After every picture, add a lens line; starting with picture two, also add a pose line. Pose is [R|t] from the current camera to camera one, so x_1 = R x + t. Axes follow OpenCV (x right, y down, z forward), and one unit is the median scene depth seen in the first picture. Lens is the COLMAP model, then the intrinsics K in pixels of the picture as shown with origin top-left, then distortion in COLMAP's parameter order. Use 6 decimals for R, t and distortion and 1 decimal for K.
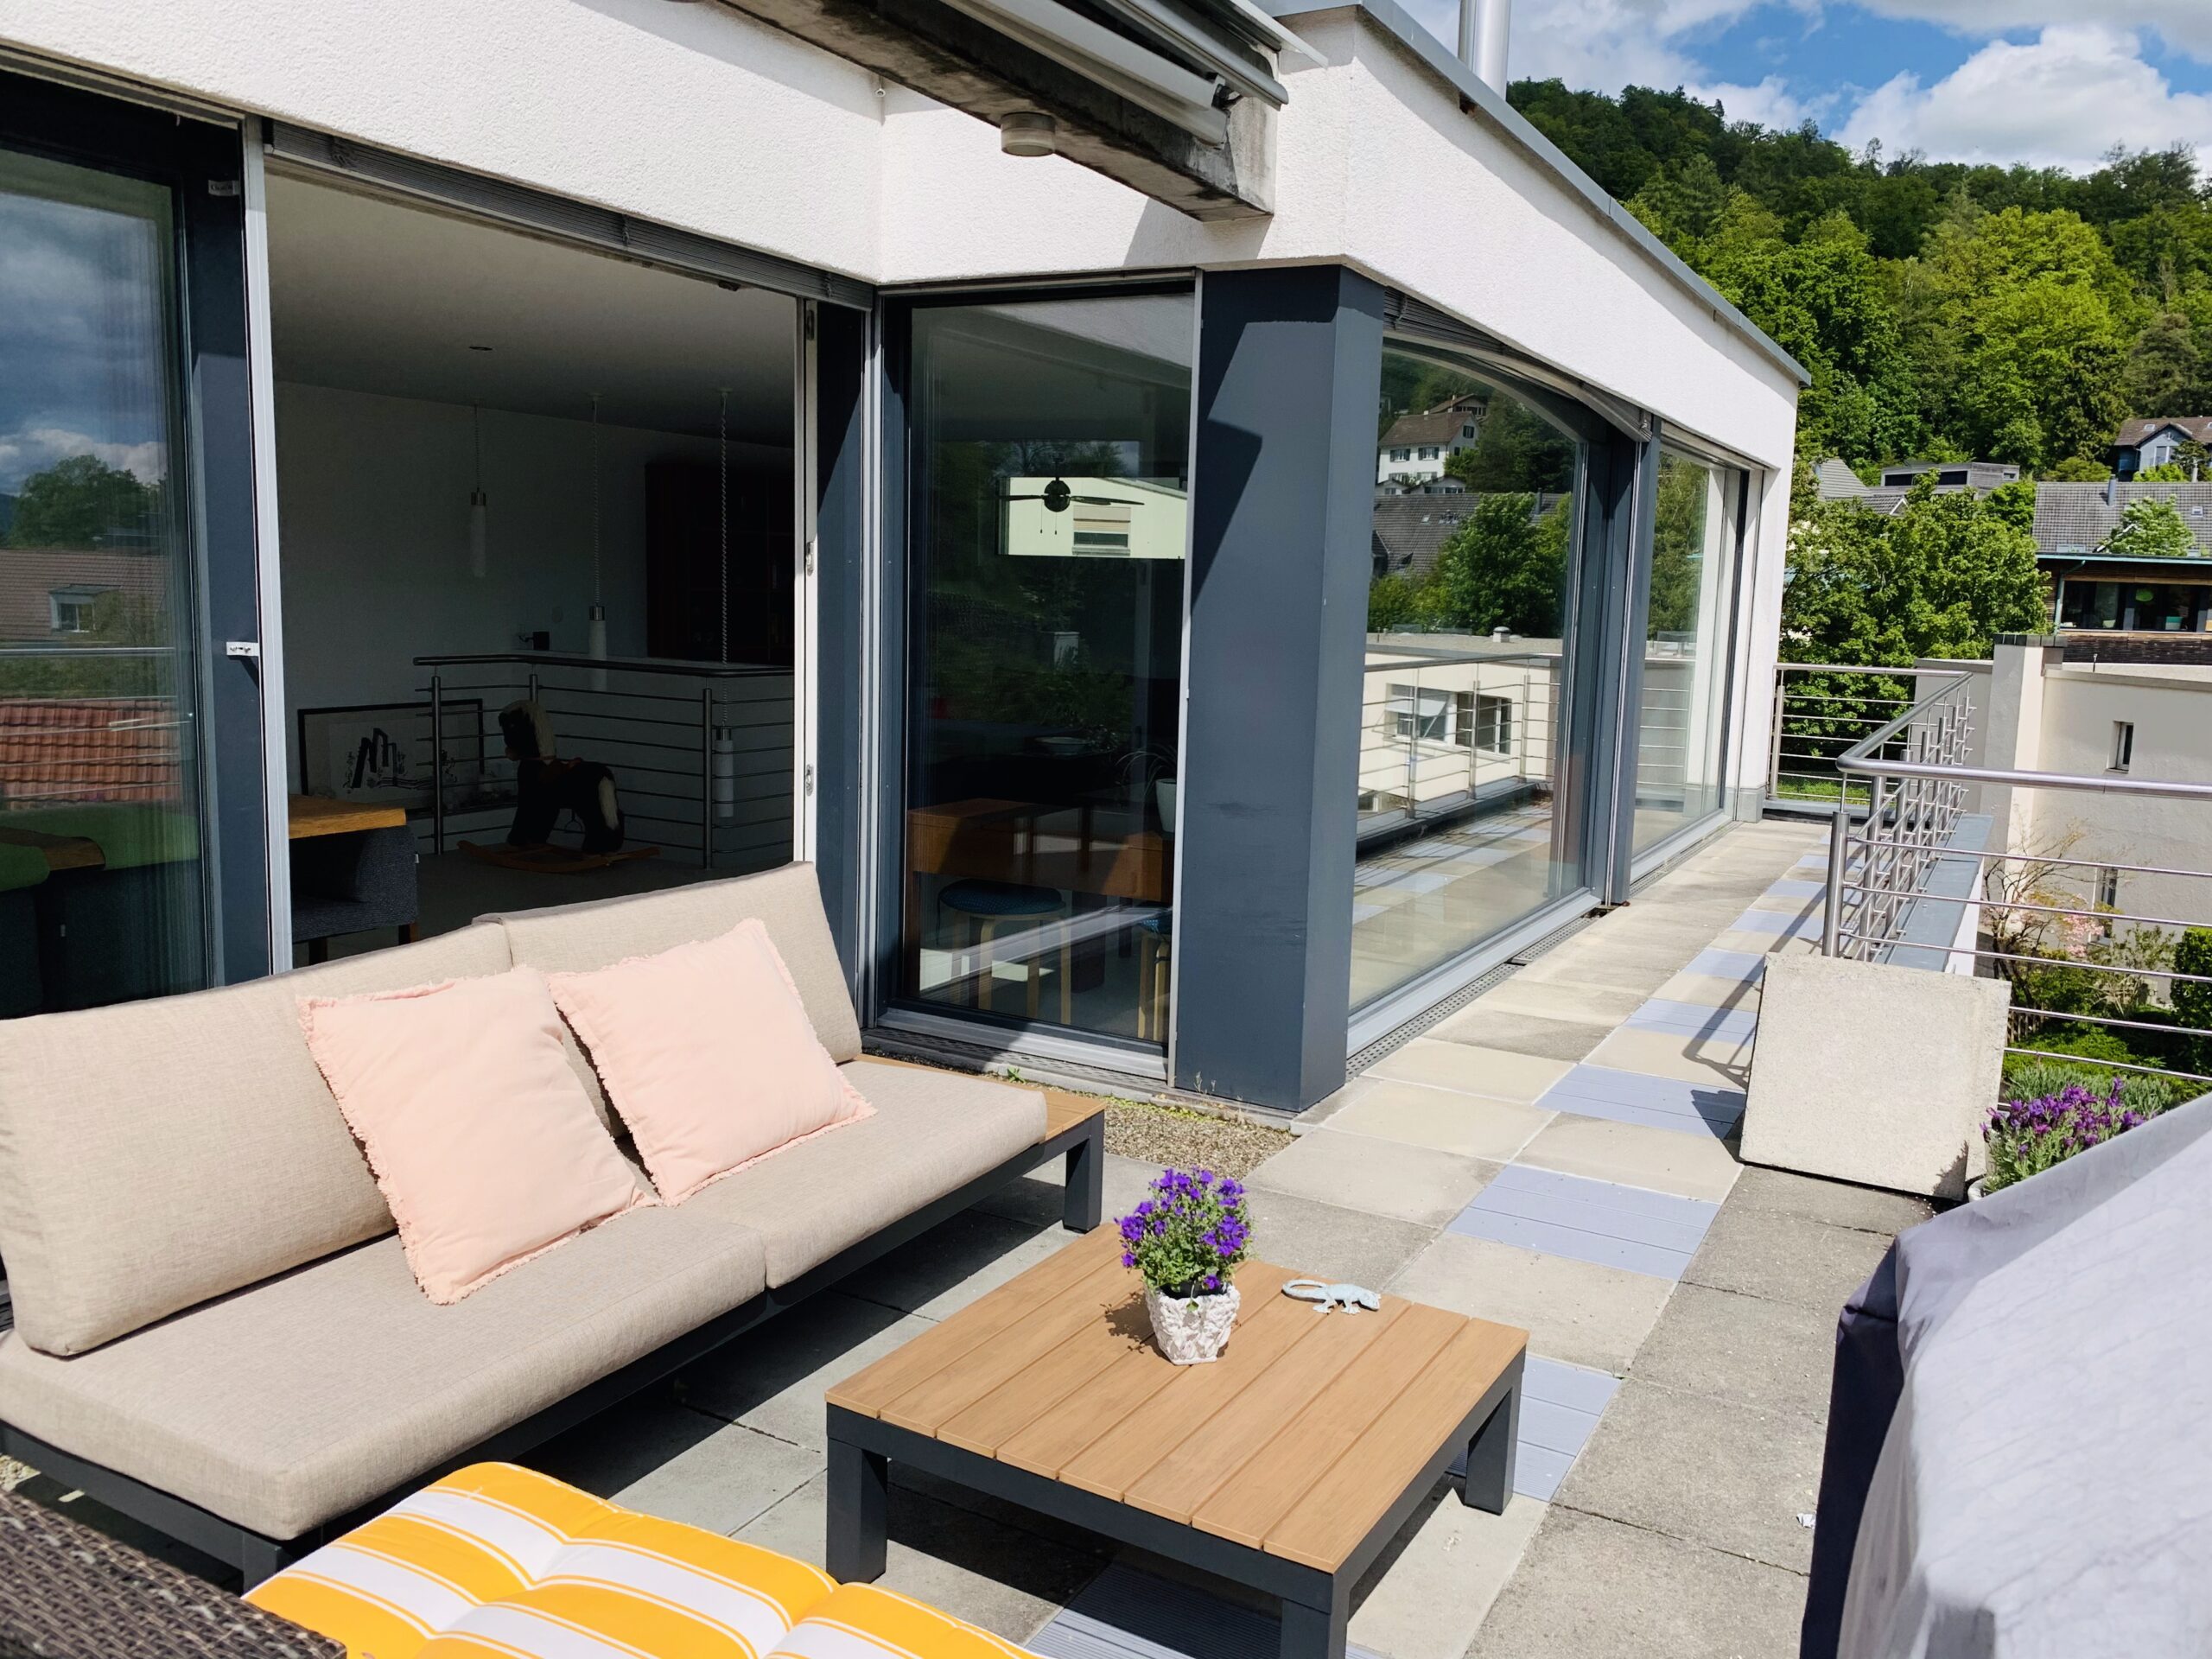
lens RADIAL K [[1677.1, 0, 1111.5], [0, 1677.1, 807.0], [0, 0, 1]] dist [0.033528, -0.046000]
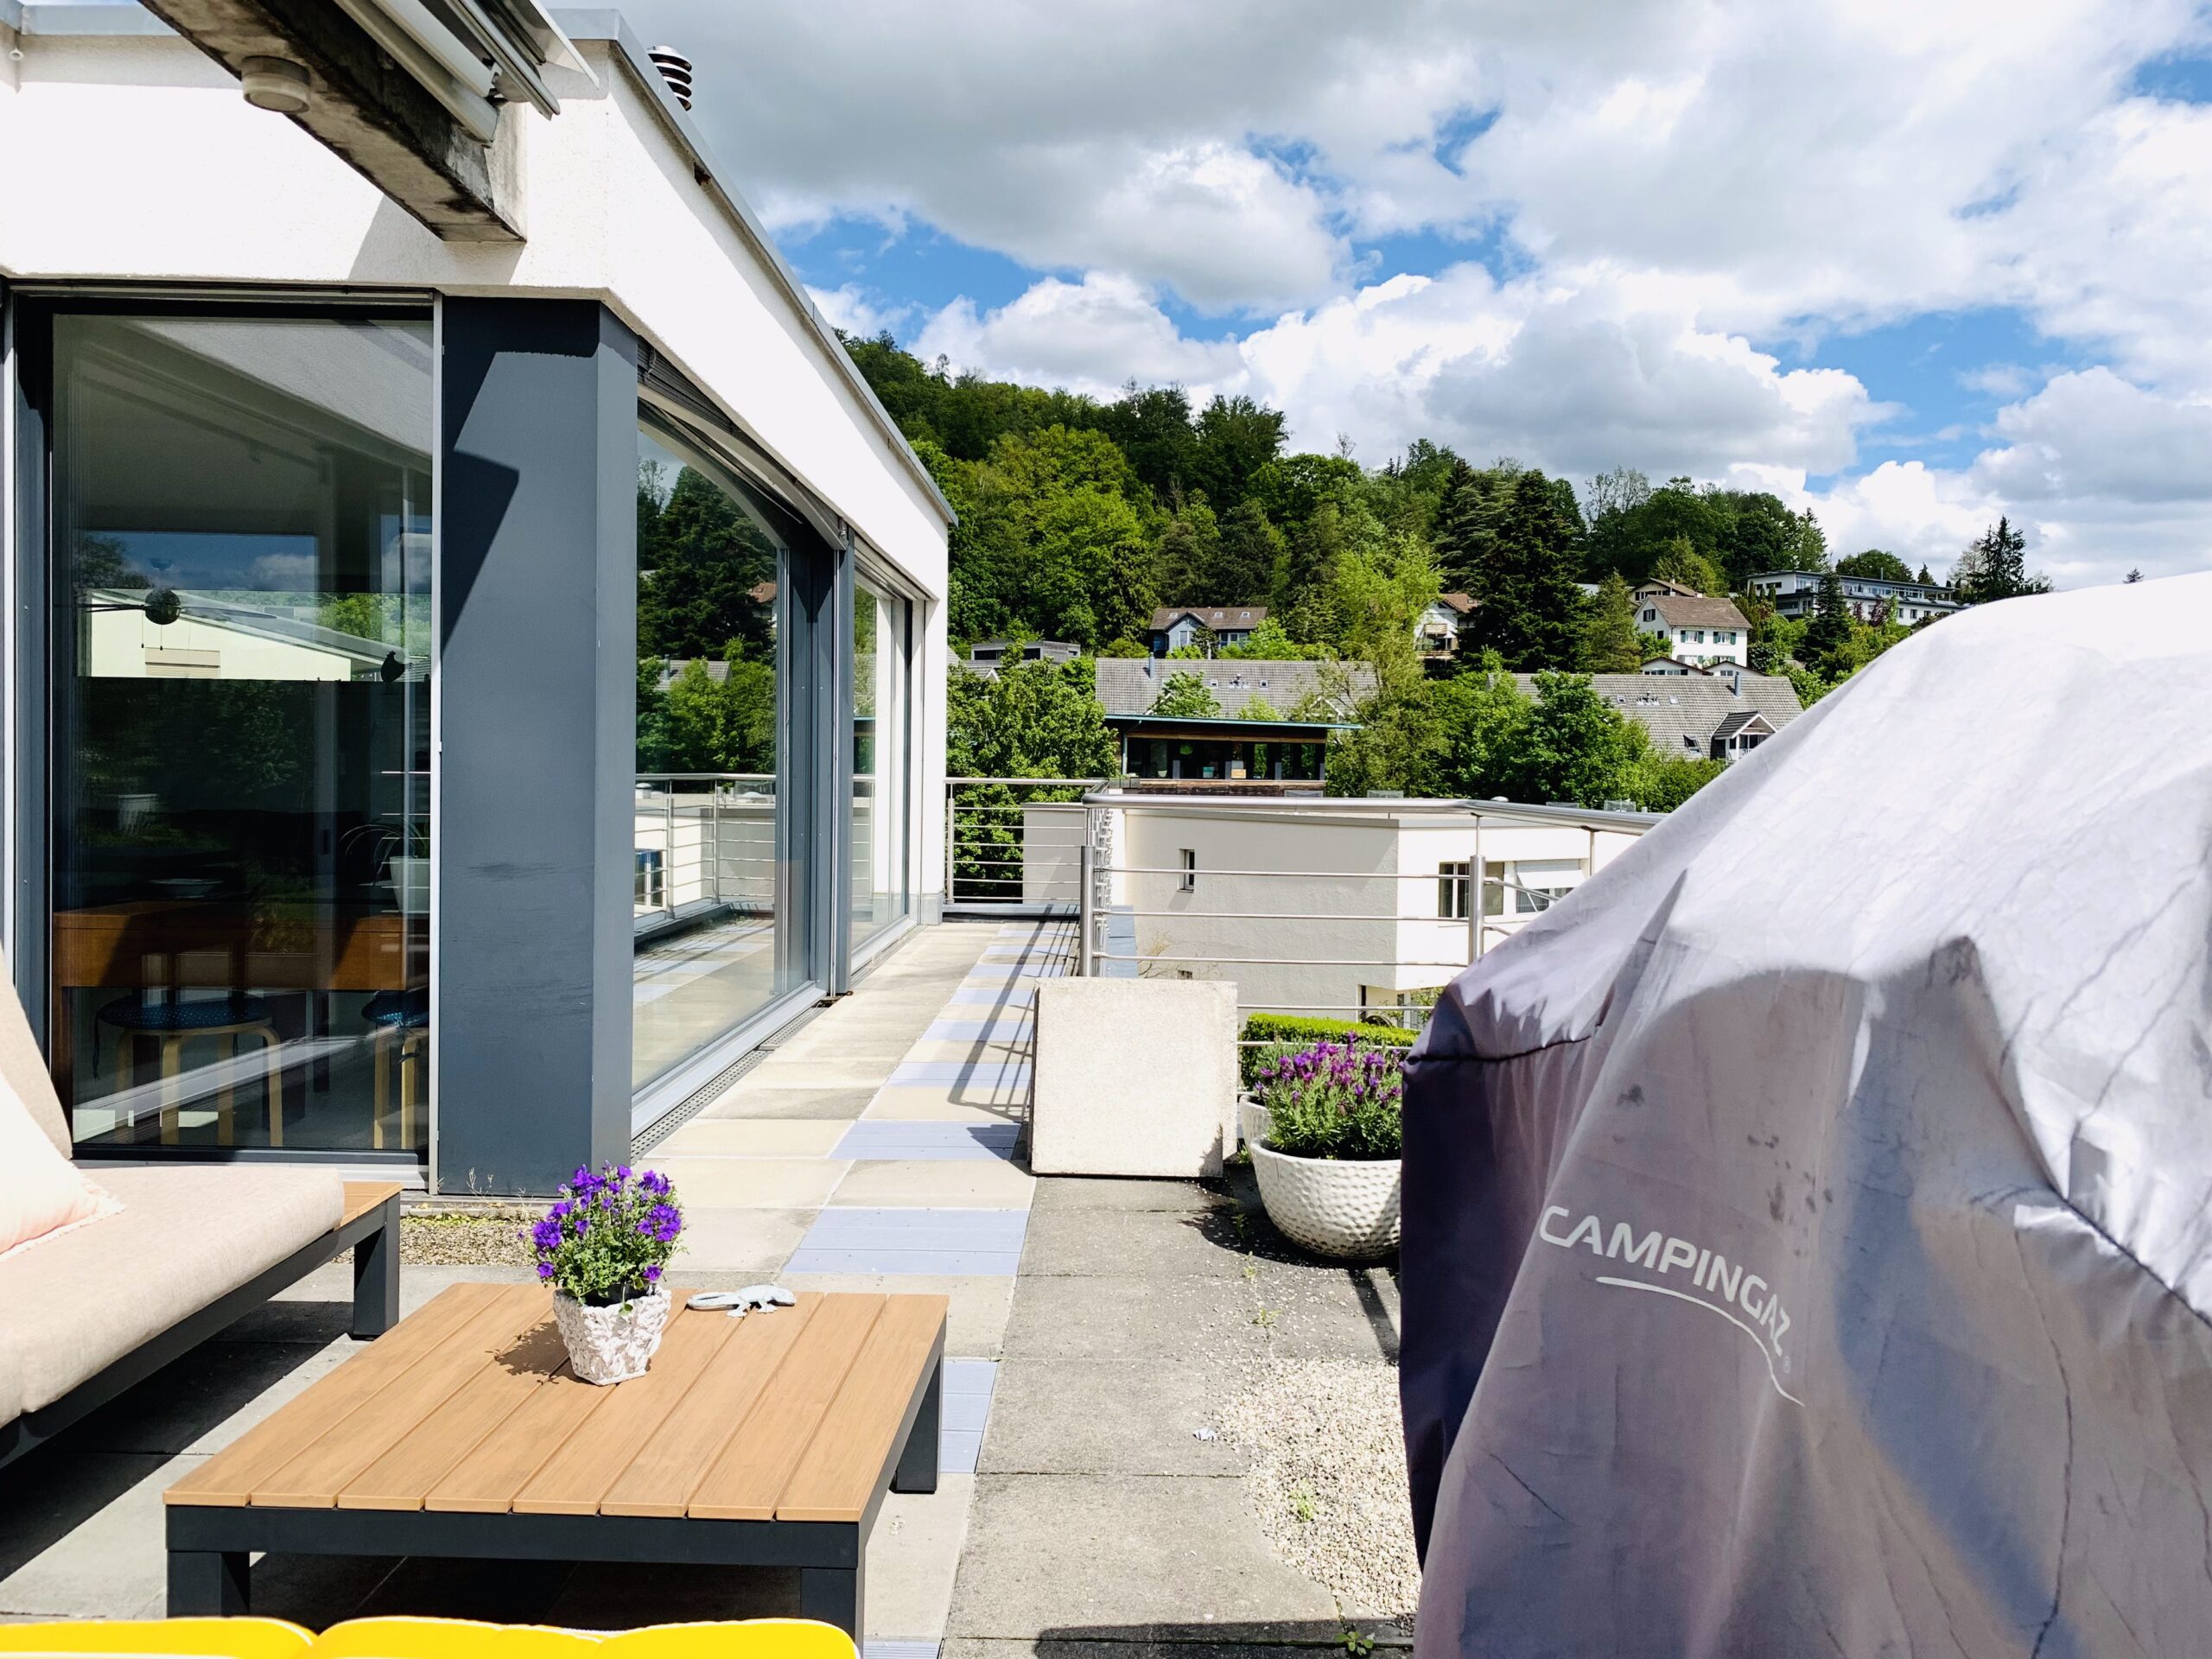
lens RADIAL K [[1677.1, 0, 1086.7], [0, 1677.1, 818.9], [0, 0, 1]] dist [0.033528, -0.046000]
pose [[0.878937, -0.027505, 0.476145, -0.090698], [0.073143, 0.994300, -0.077579, 0.073838], [-0.471297, 0.103014, 0.875938, 0.044944]]
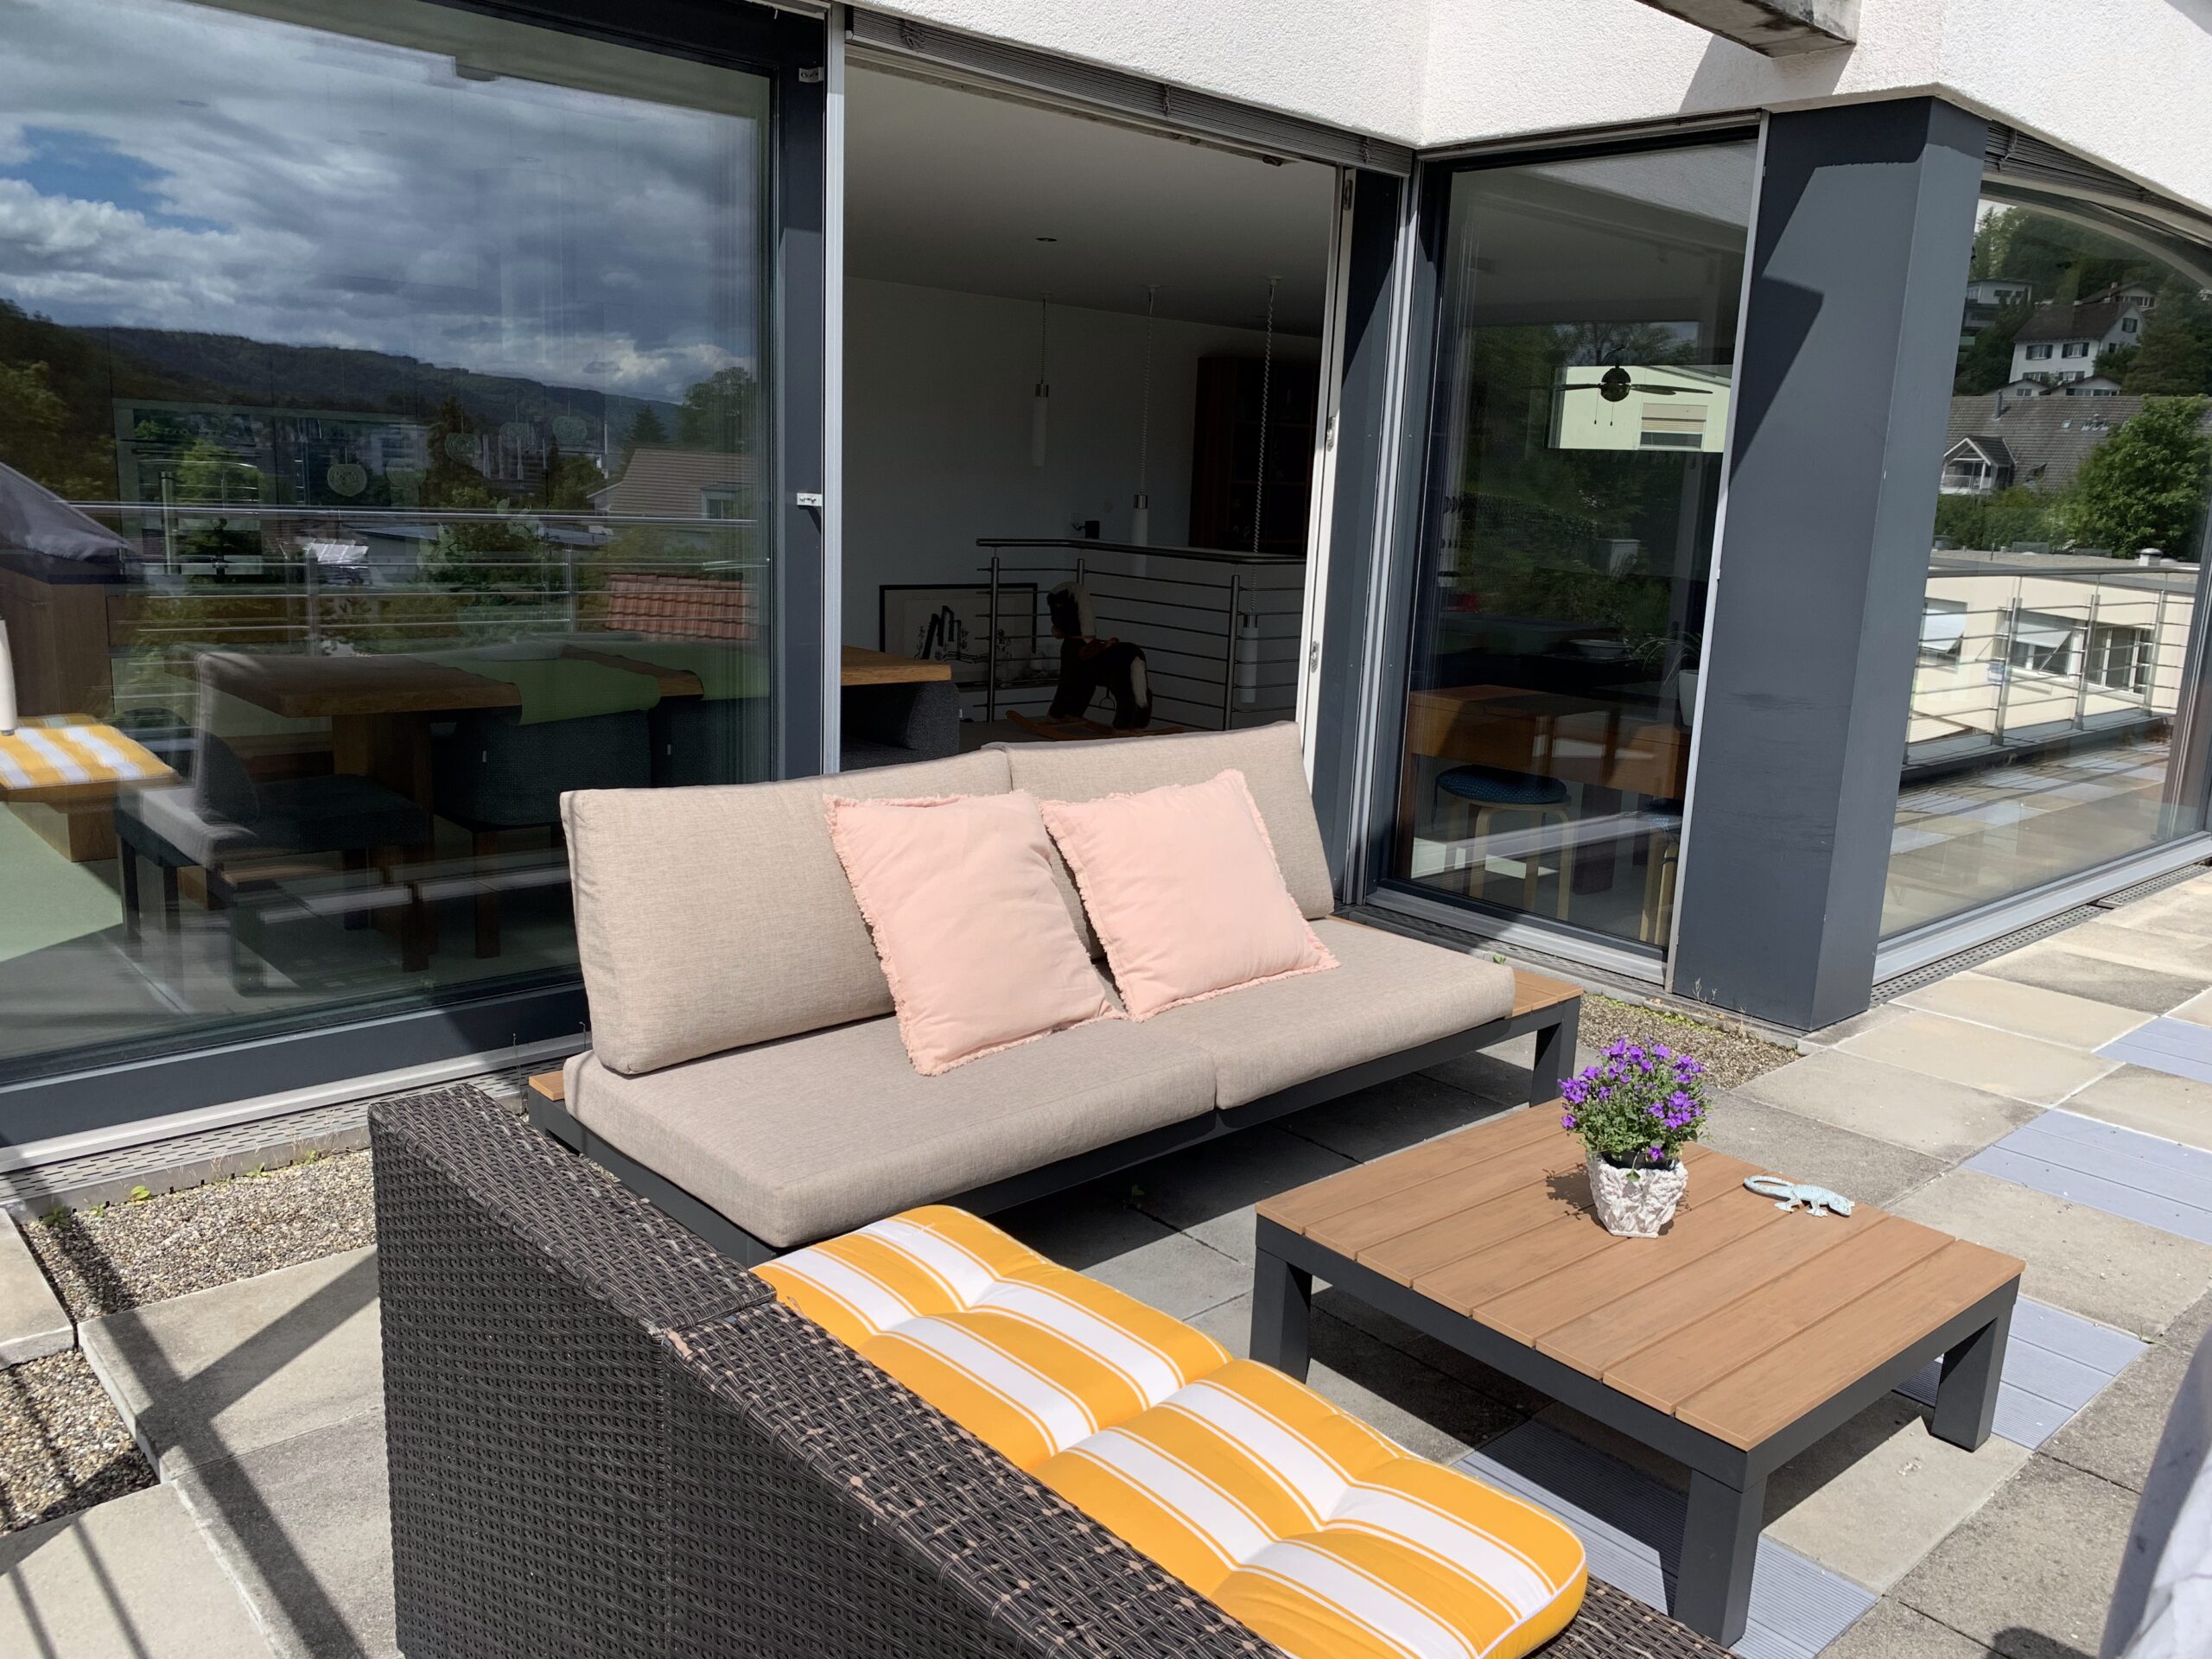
lens RADIAL K [[1677.1, 0, 1115.3], [0, 1677.1, 811.8], [0, 0, 1]] dist [0.033528, -0.046000]
pose [[0.948586, 0.072661, -0.308066, 0.028575], [-0.055829, 0.996443, 0.063116, 0.025256], [0.311557, -0.042672, 0.949269, -0.002822]]
